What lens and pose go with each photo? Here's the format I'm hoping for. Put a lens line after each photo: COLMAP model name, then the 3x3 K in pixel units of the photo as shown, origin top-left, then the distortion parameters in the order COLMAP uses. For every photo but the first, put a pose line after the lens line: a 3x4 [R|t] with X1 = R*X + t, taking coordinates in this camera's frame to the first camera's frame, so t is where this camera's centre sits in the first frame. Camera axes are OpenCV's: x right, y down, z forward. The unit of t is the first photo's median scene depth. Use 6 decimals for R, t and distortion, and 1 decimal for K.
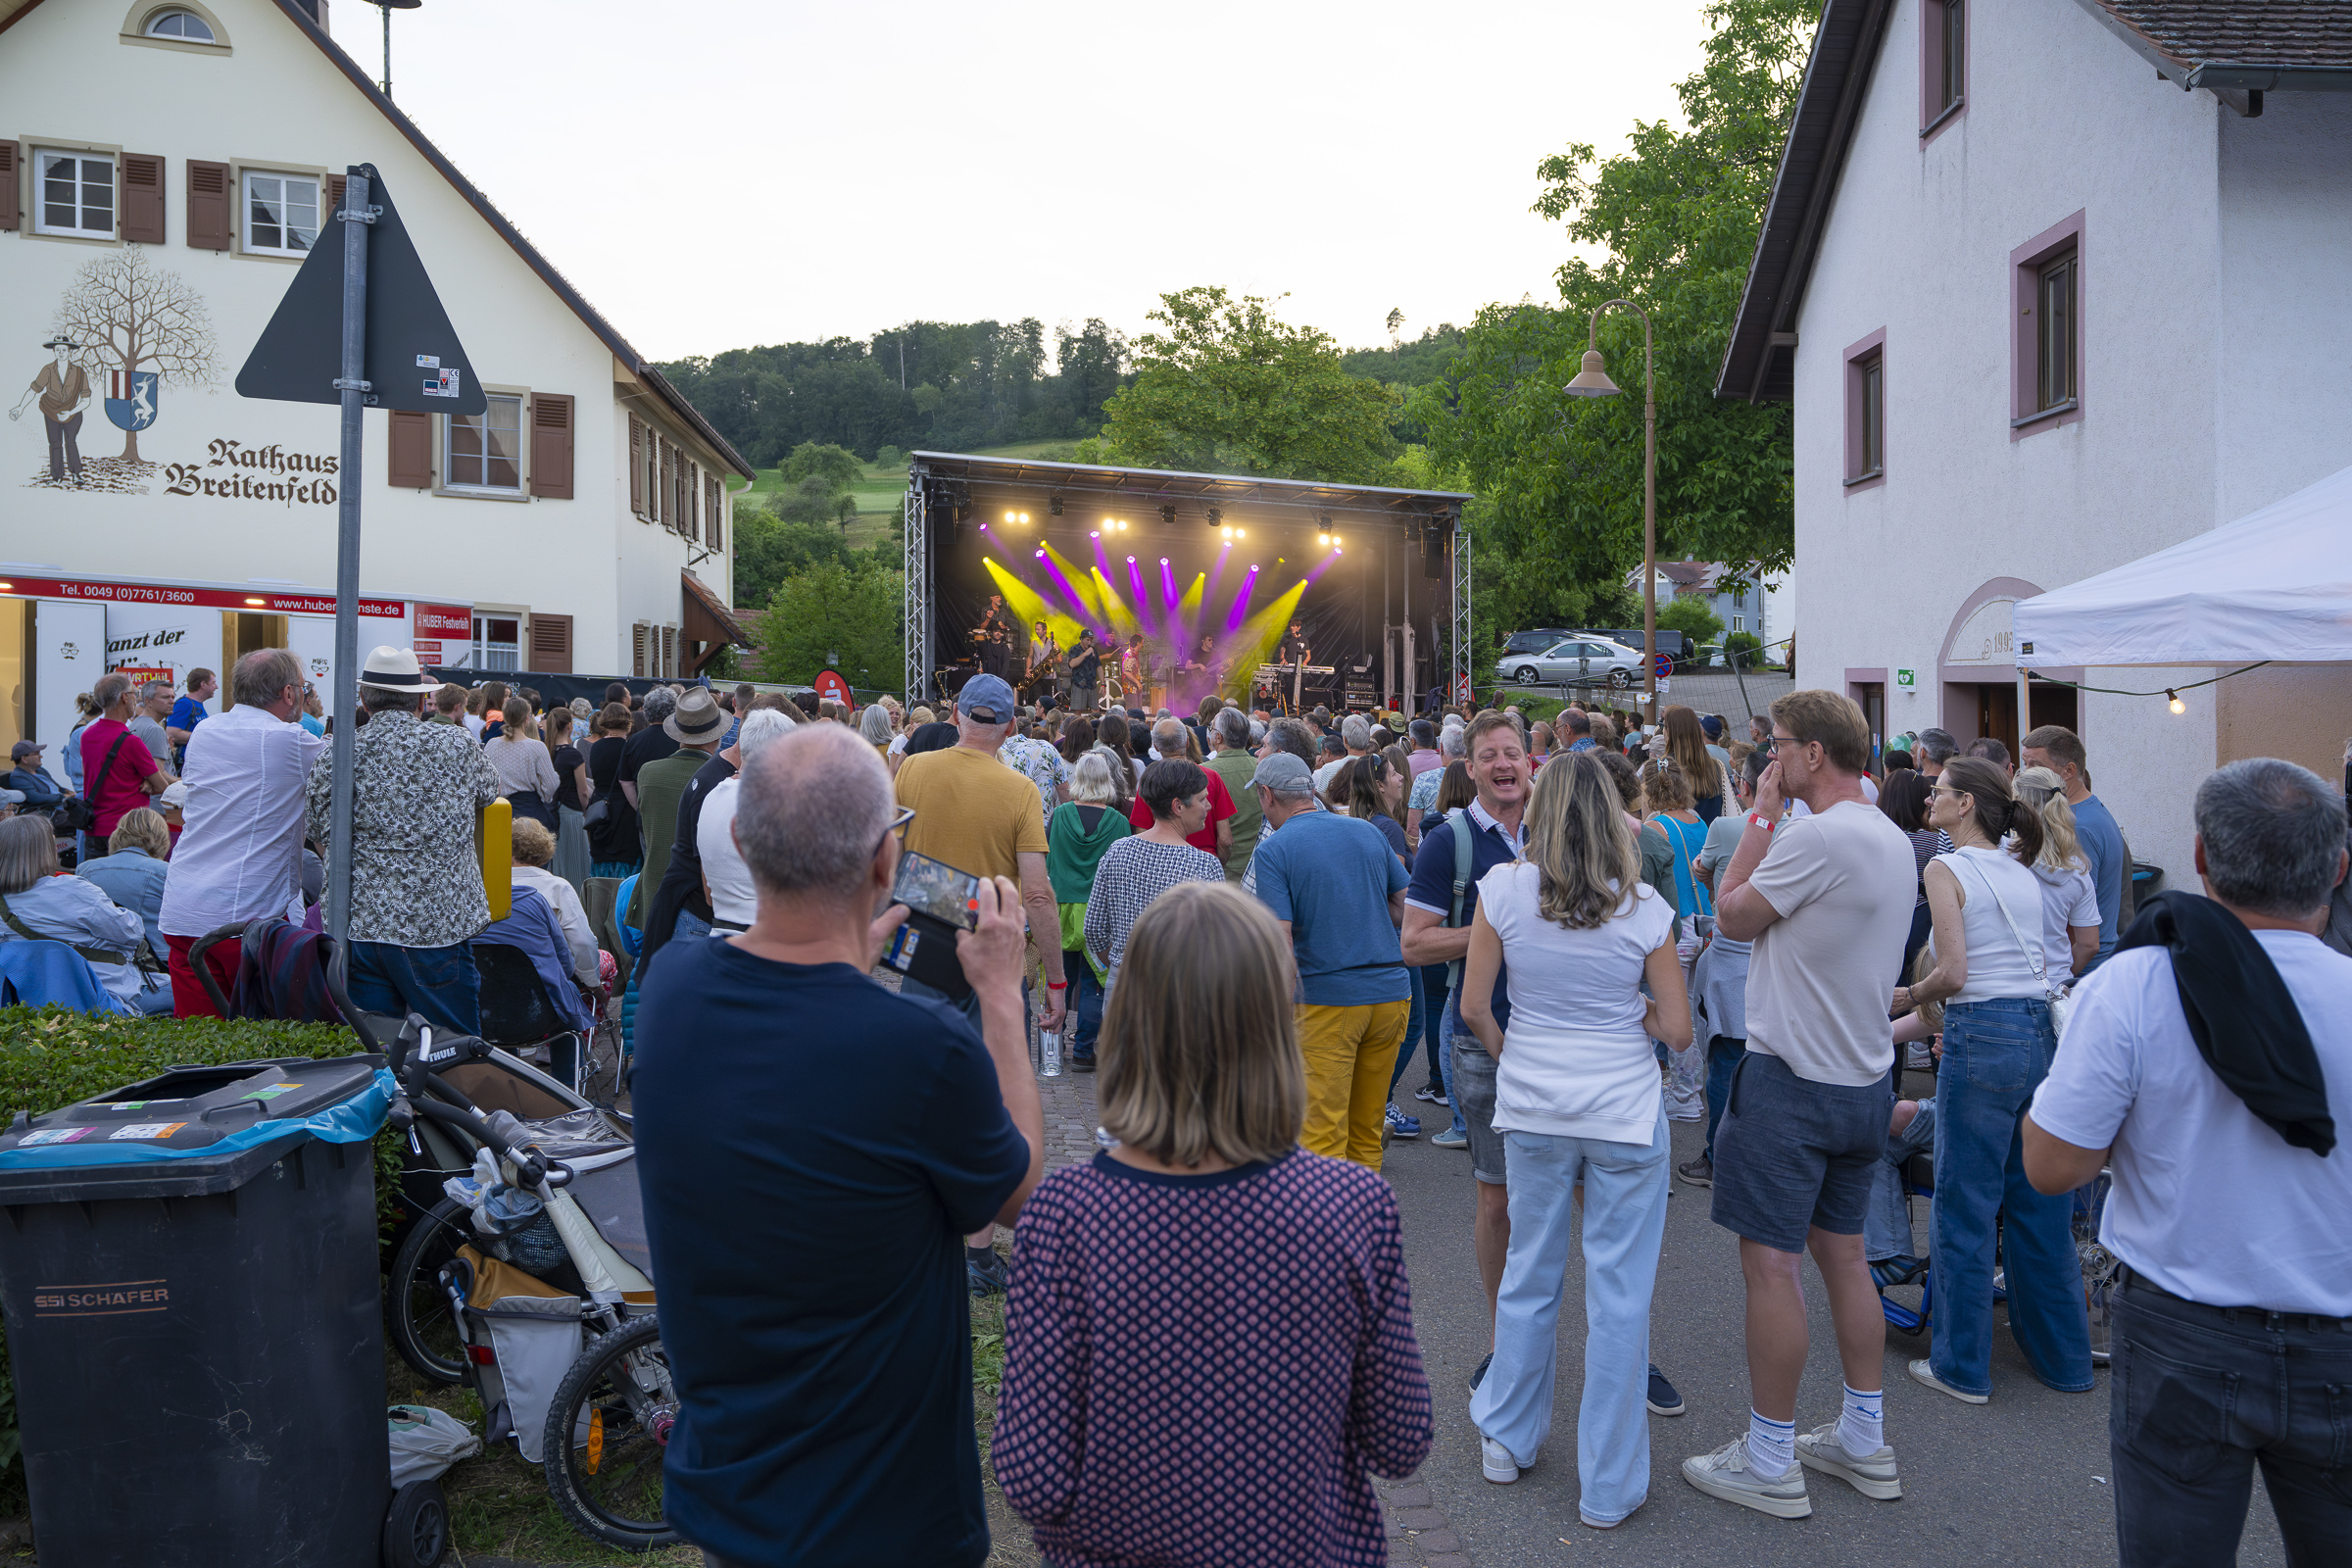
lens RADIAL K [[1780.0, 0, 1157.3], [0, 1780.0, 794.3], [0, 0, 1]] dist [0.027153, 0.001454]
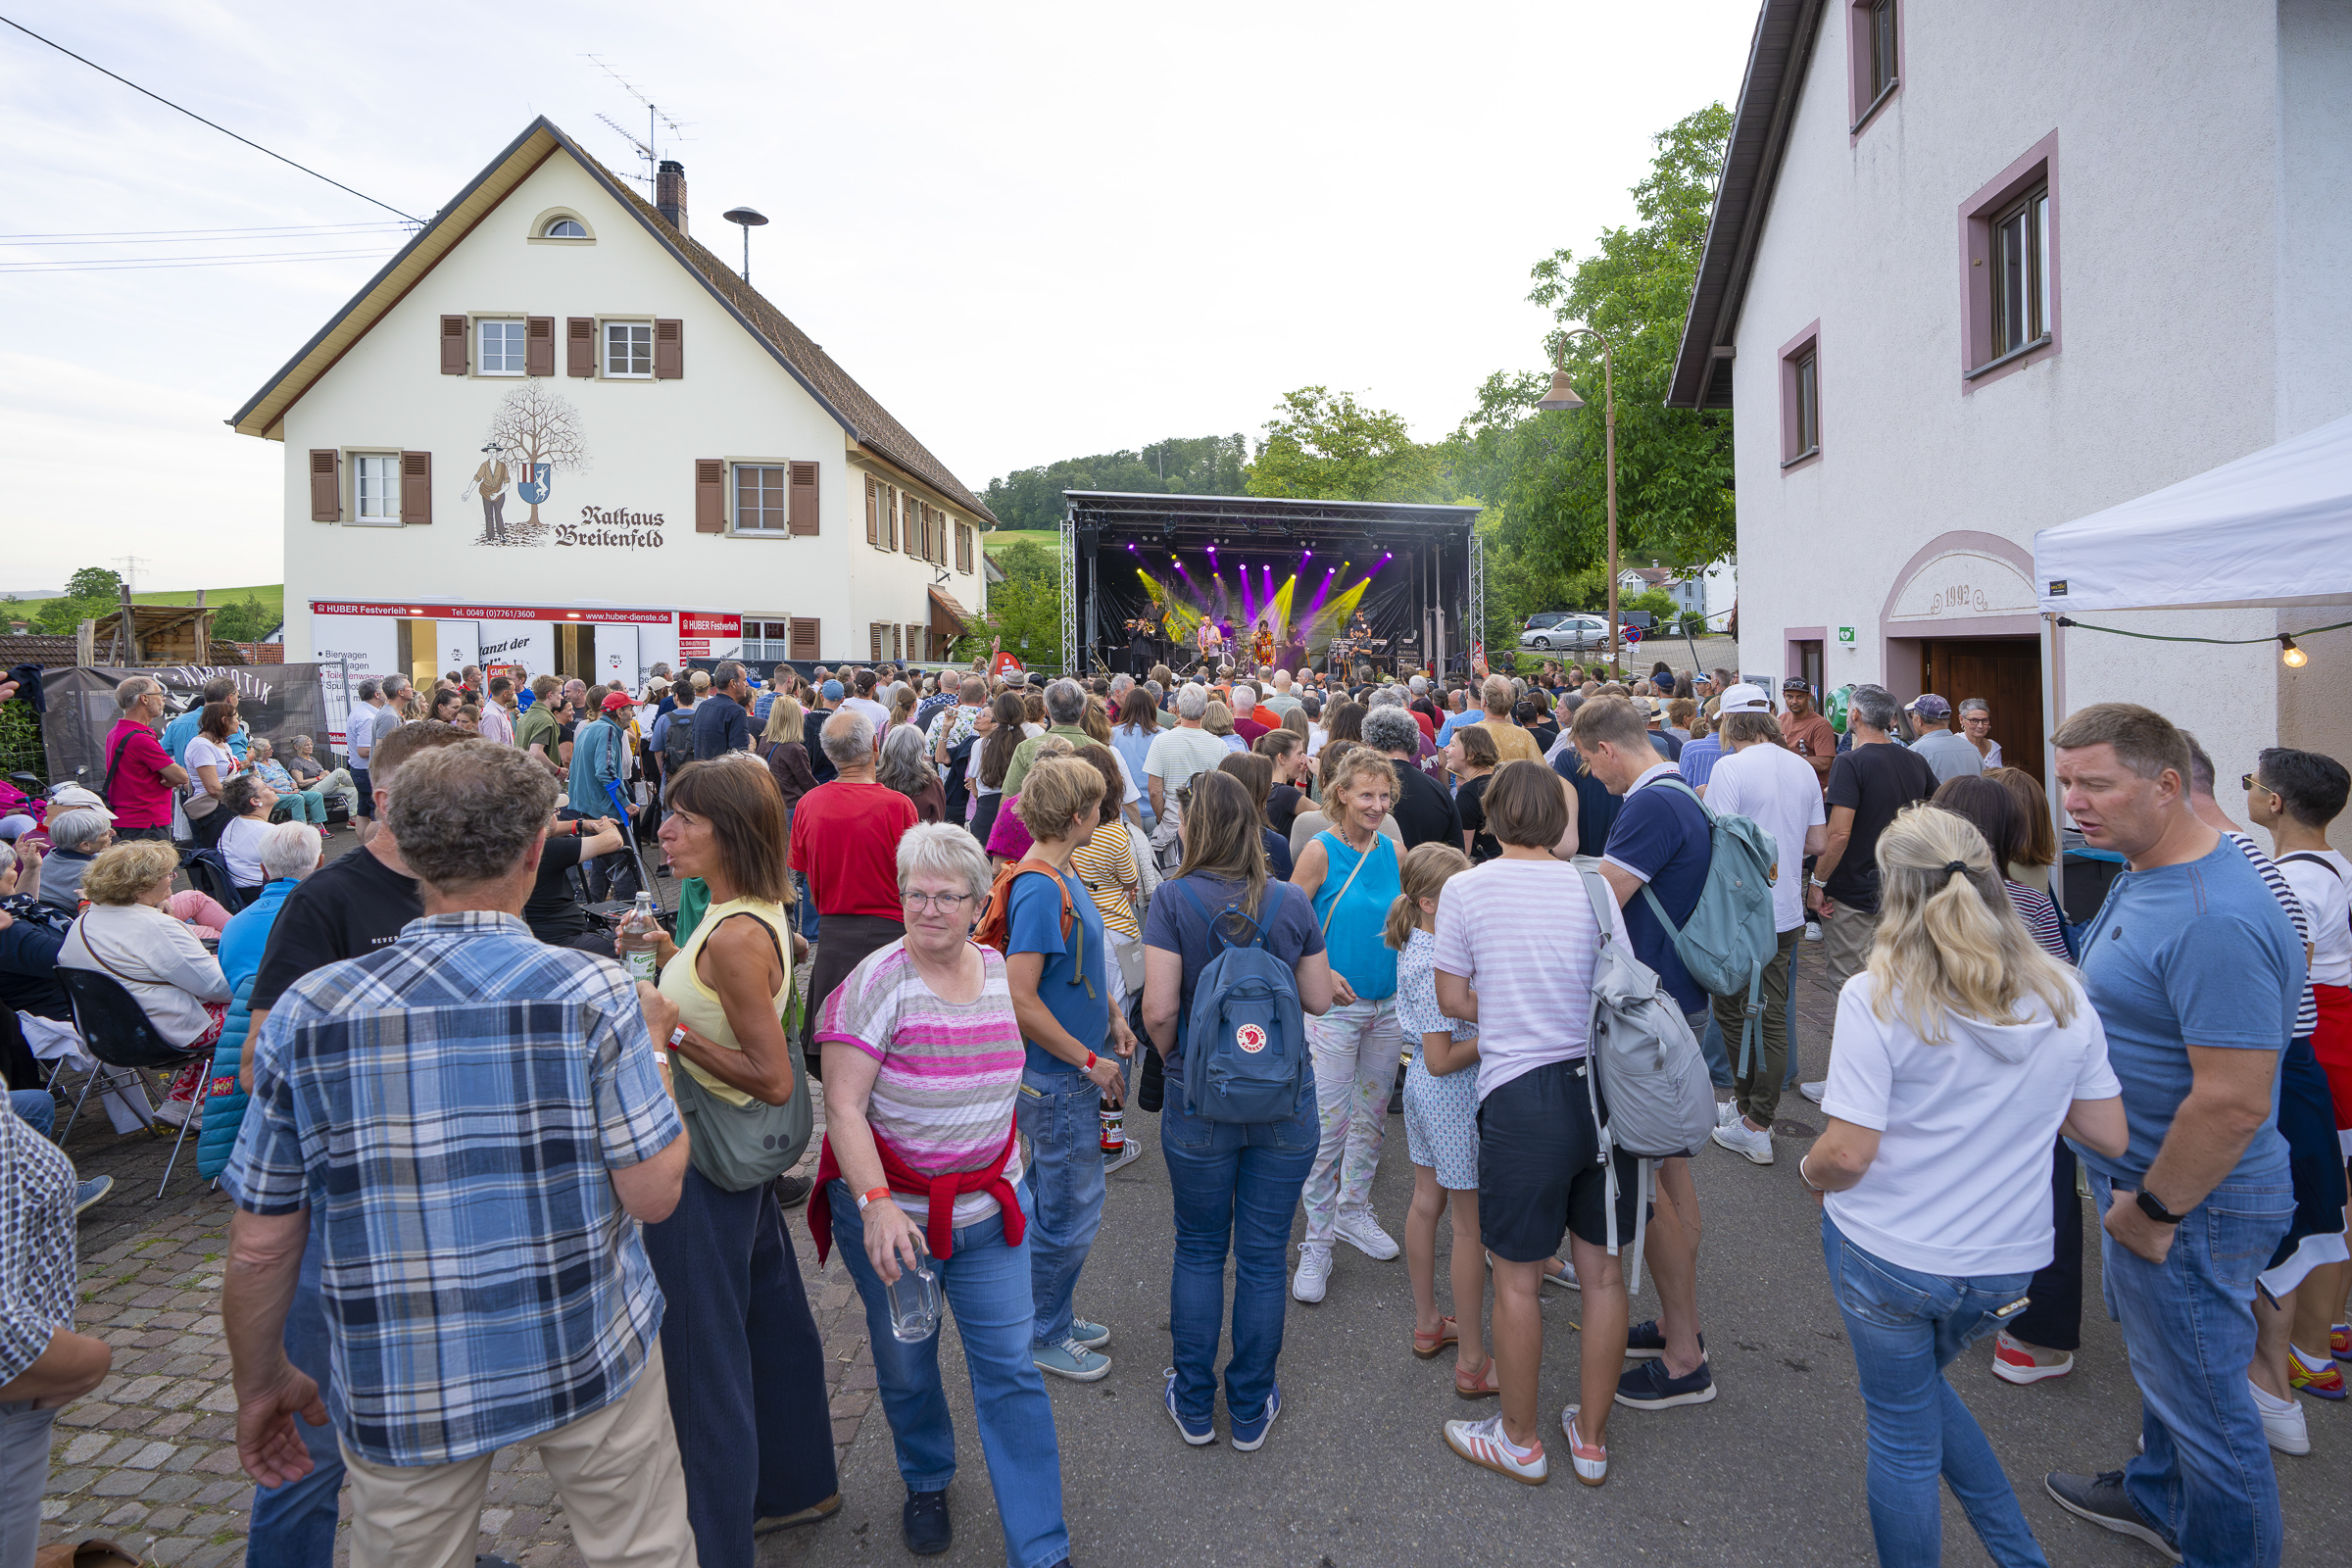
lens RADIAL K [[1084.1, 0, 1186.6], [0, 1084.1, 760.1], [0, 0, 1]] dist [-0.056319, 0.018938]
pose [[0.992170, -0.014064, -0.124101, 0.055517], [0.018238, 0.999304, 0.032555, -0.009598], [0.123557, -0.034564, 0.991735, 0.170900]]
